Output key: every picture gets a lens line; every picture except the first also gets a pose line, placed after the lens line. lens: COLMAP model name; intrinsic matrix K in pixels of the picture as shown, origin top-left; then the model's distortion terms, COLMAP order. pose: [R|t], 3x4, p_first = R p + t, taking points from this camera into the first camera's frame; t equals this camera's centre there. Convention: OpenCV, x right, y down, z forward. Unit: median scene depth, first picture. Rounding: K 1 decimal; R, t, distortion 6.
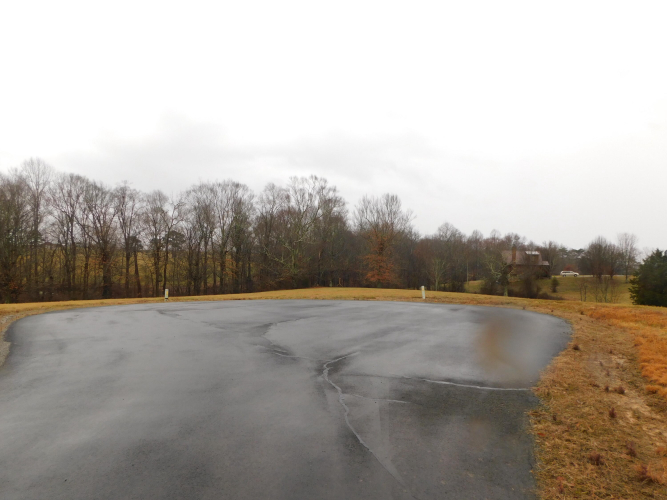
lens RADIAL K [[440.9, 0, 333.5], [0, 440.9, 250.0], [0, 0, 1]] dist [-0.066256, 0.058704]
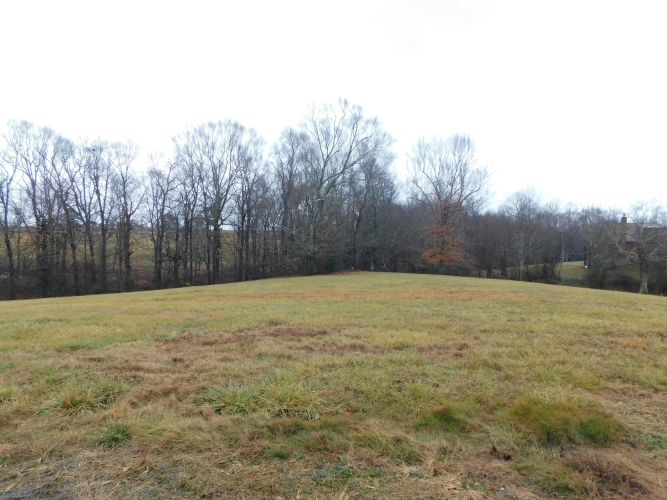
lens RADIAL K [[440.9, 0, 333.5], [0, 440.9, 250.0], [0, 0, 1]] dist [-0.066256, 0.058704]
pose [[0.993911, 0.002535, -0.110153, 0.011173], [0.002174, 0.999090, 0.042607, 0.020640], [0.110160, -0.042587, 0.993001, 0.305251]]
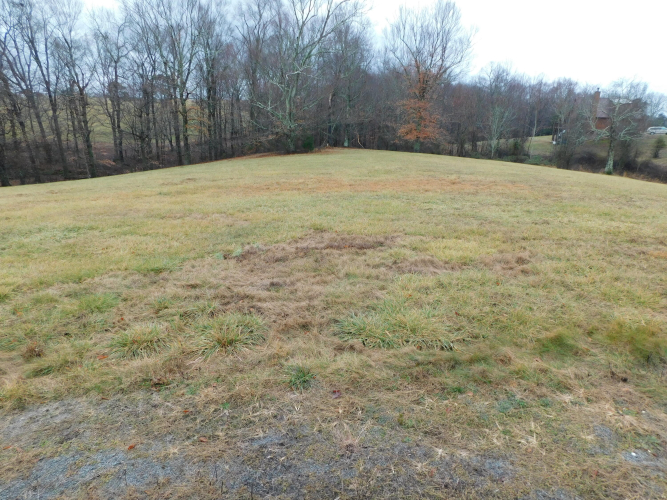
lens RADIAL K [[440.9, 0, 333.5], [0, 440.9, 250.0], [0, 0, 1]] dist [-0.066256, 0.058704]
pose [[0.999611, 0.009623, -0.026181, -0.006940], [-0.000616, 0.945997, 0.324174, 0.012266], [0.027887, -0.324032, 0.945635, 0.302569]]
